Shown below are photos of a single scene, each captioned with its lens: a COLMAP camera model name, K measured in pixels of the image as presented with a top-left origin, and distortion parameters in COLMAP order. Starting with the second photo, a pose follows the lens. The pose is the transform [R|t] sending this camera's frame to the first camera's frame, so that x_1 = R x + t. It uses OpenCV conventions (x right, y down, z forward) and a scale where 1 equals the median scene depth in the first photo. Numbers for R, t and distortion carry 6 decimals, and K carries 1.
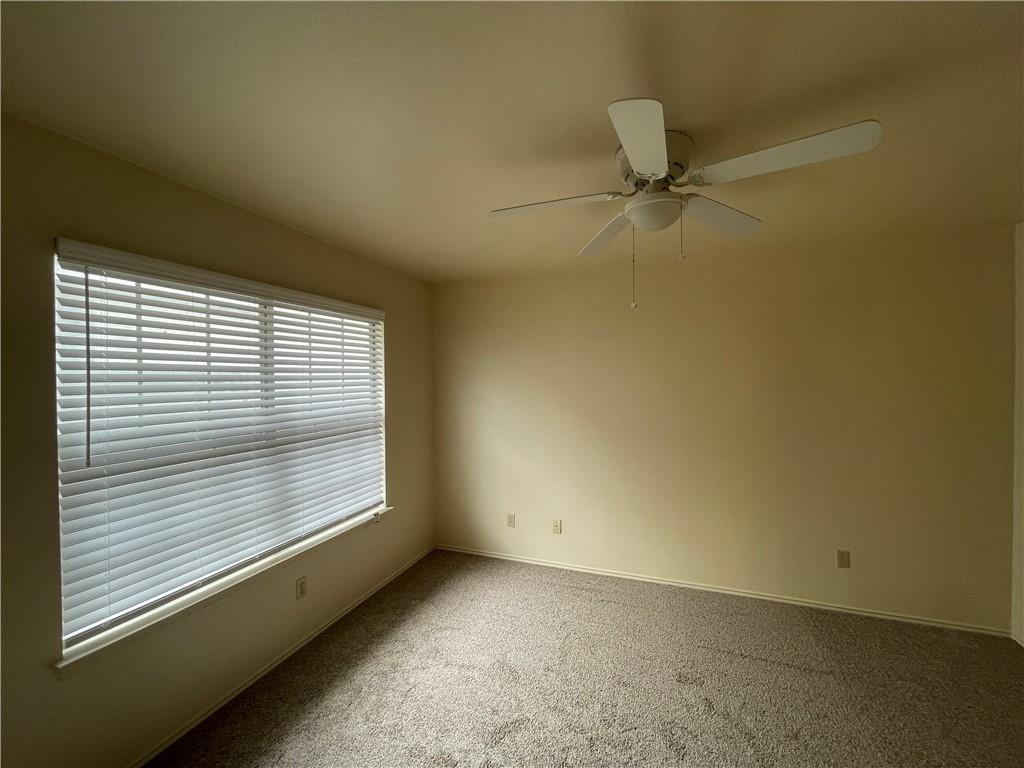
lens RADIAL K [[424.0, 0, 511.8], [0, 424.0, 387.0], [0, 0, 1]] dist [-0.001019, 0.000555]
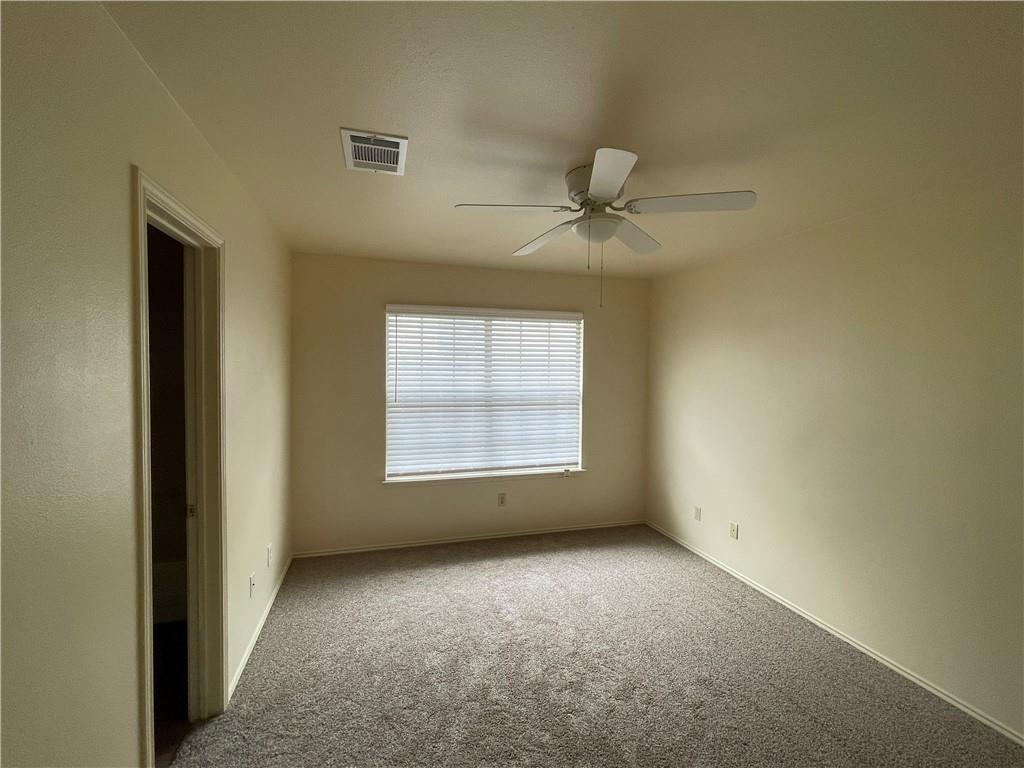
lens RADIAL K [[466.6, 0, 510.9], [0, 466.6, 382.0], [0, 0, 1]] dist [-0.001392, 0.000692]
pose [[0.598891, 0.047139, -0.799442, 0.758318], [-0.037323, 0.998824, 0.030935, -0.011556], [0.799960, 0.011311, 0.599946, -0.005520]]
